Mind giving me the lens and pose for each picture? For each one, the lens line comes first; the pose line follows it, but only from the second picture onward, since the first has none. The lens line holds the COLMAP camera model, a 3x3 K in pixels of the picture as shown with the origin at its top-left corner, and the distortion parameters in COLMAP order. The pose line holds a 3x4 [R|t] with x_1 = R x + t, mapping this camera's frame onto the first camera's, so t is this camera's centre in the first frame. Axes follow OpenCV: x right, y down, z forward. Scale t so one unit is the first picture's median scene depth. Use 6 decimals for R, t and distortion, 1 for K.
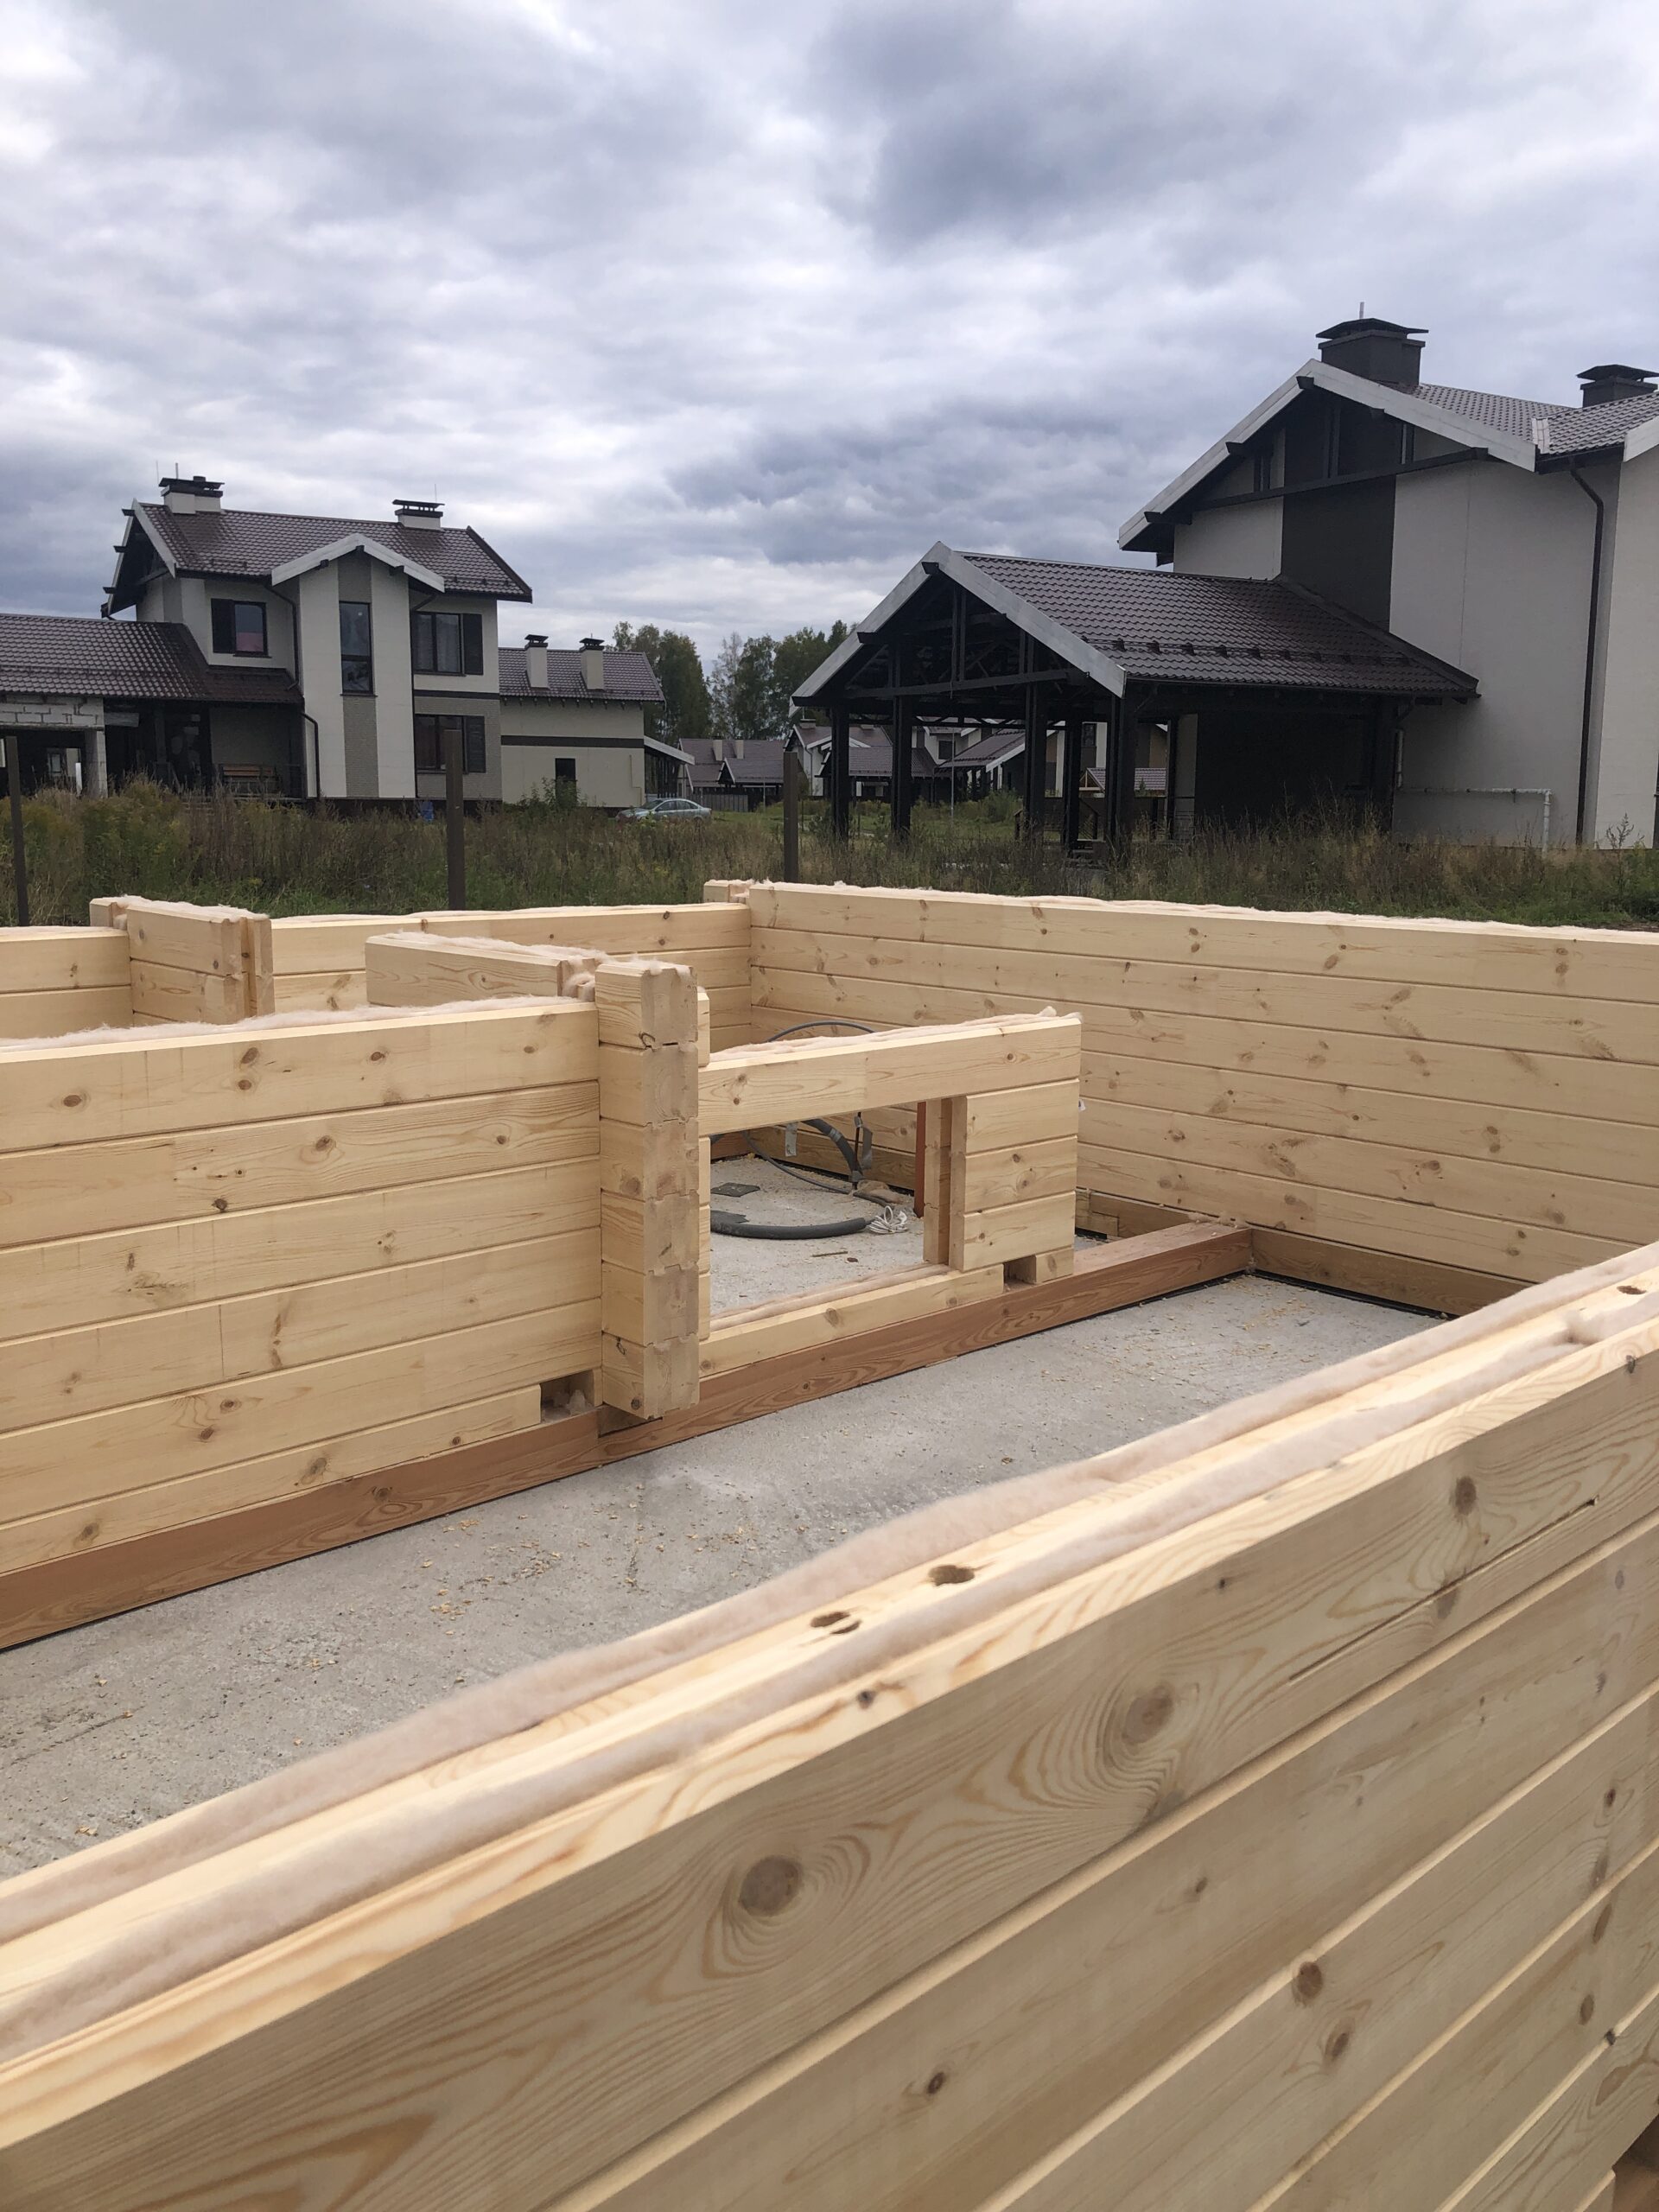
lens RADIAL K [[1796.4, 0, 829.5], [0, 1796.4, 1106.0], [0, 0, 1]] dist [0.079031, 0.000213]
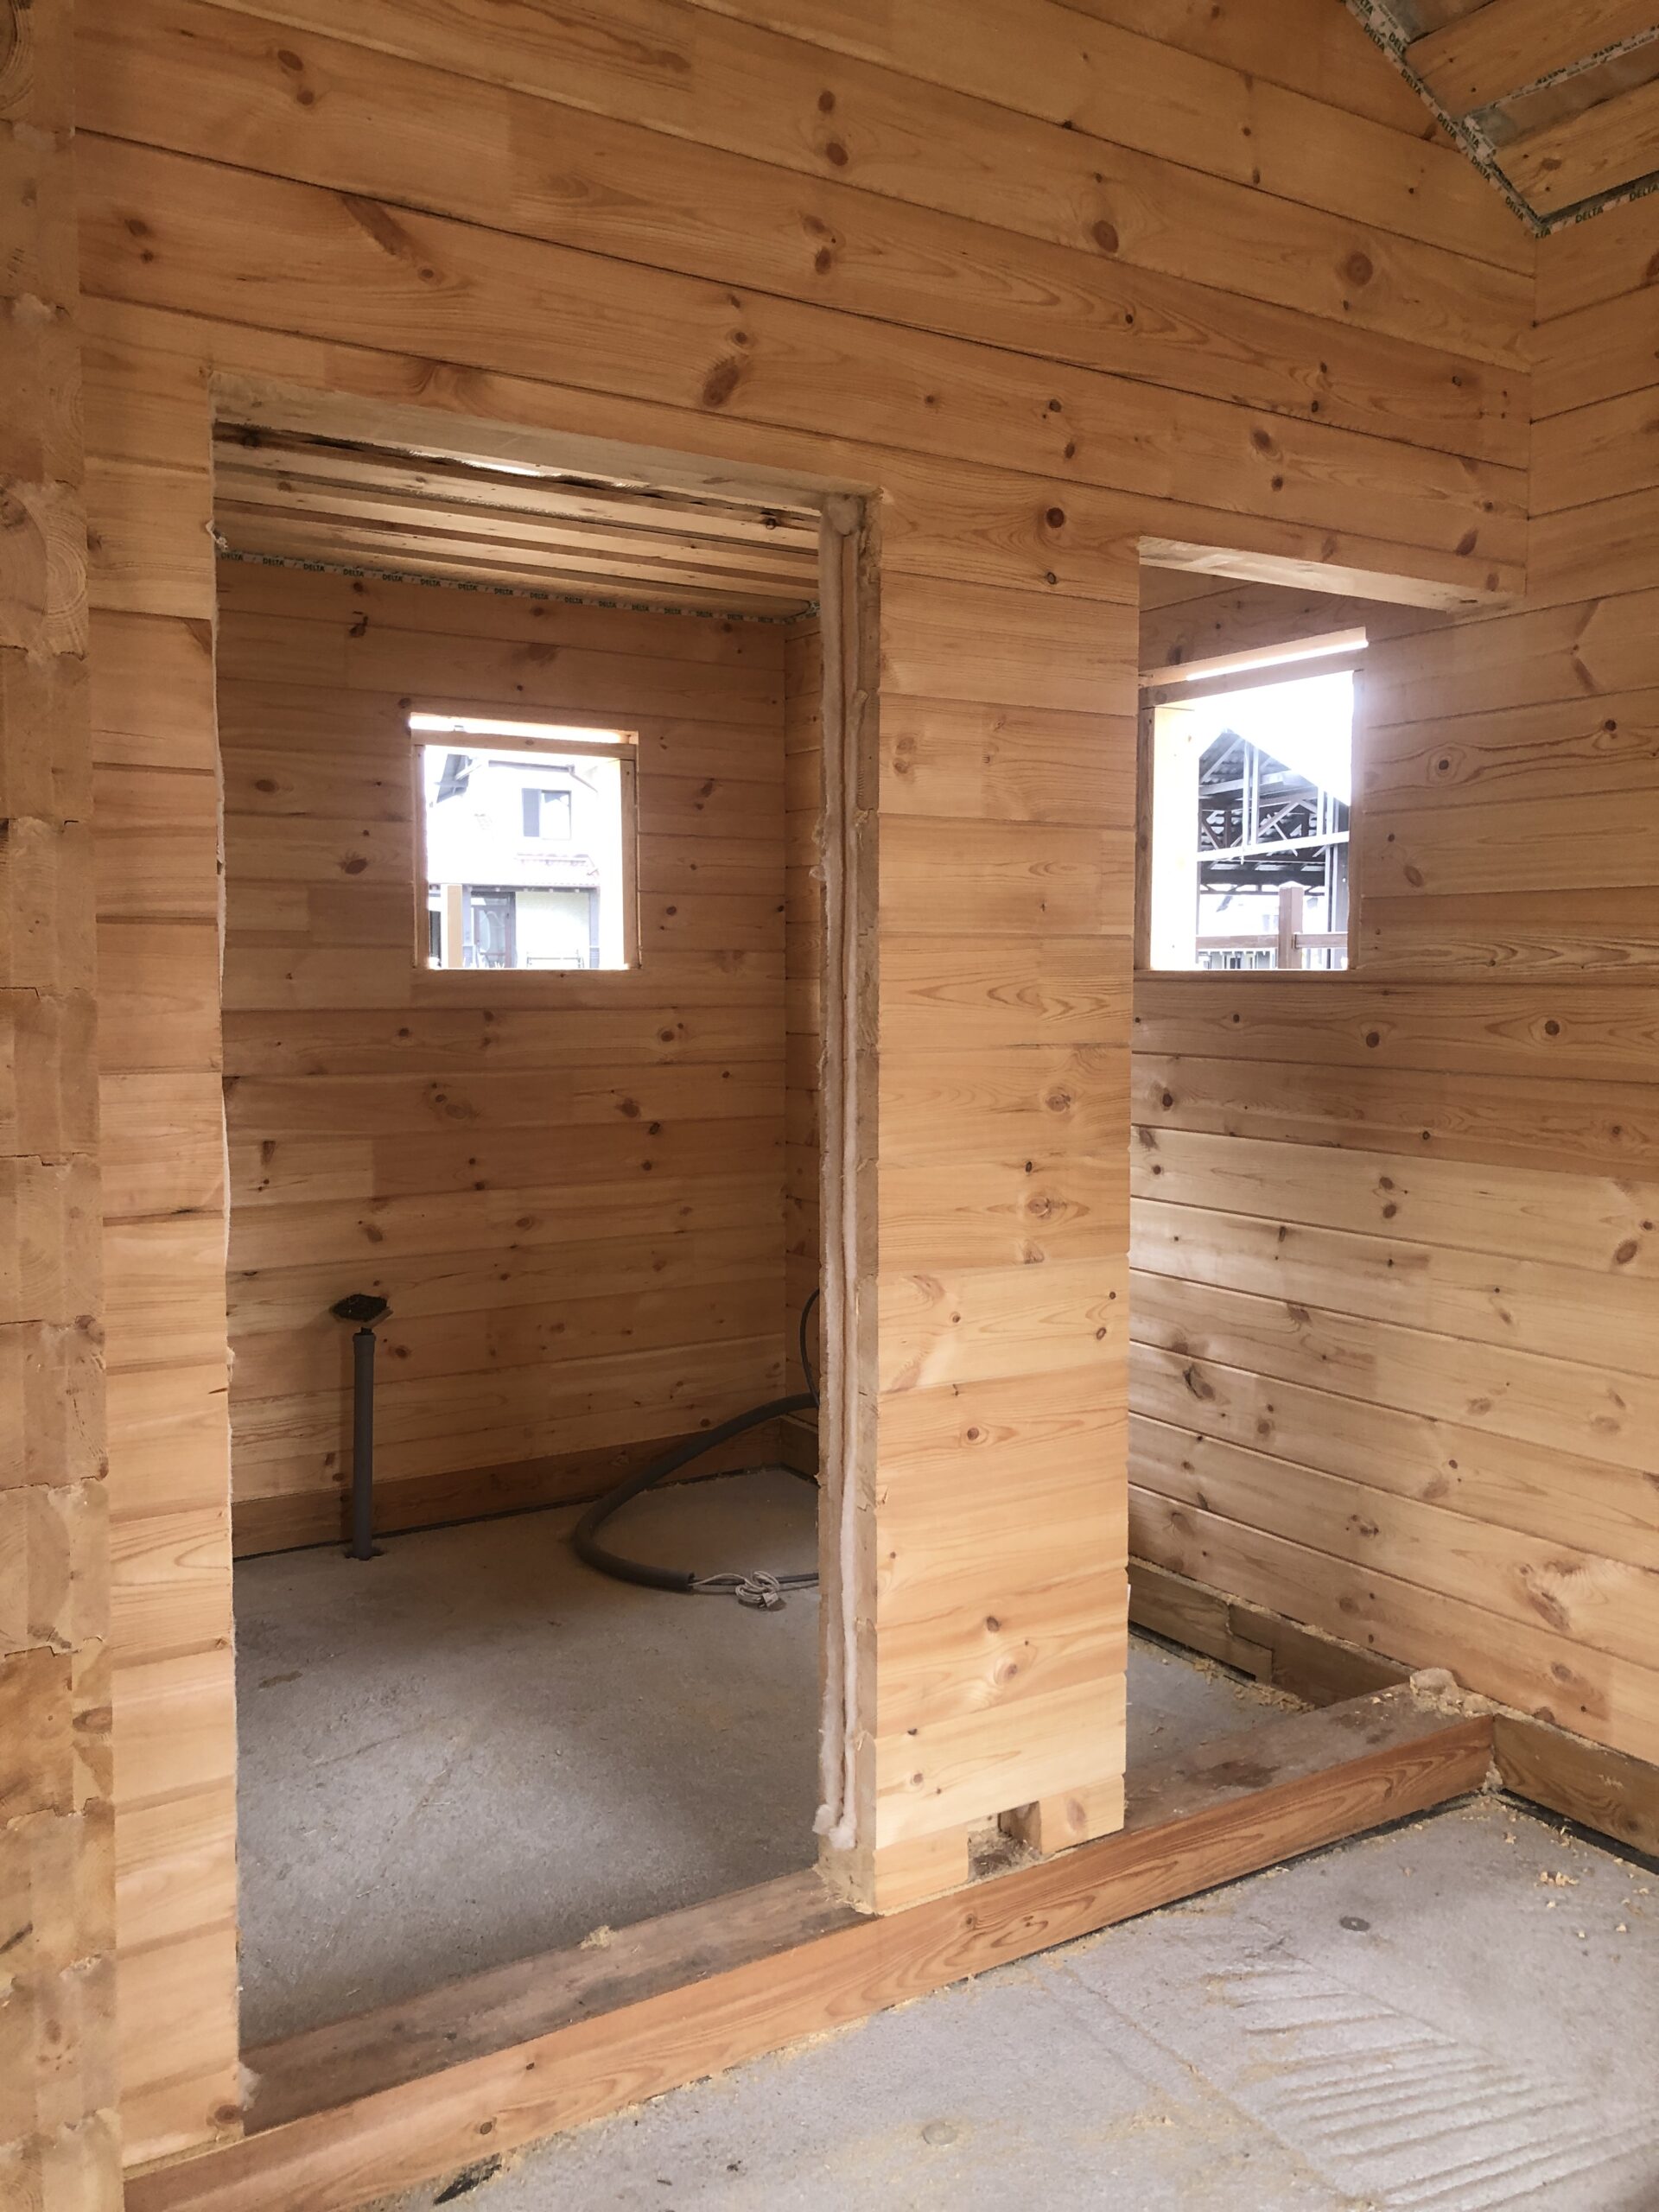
lens RADIAL K [[1793.7, 0, 829.5], [0, 1793.7, 1106.0], [0, 0, 1]] dist [-0.000597, 0.000623]
pose [[0.983367, 0.008342, -0.181436, 0.133333], [-0.025669, 0.995301, -0.093363, -0.064222], [0.179805, 0.096468, 0.978961, 0.404777]]
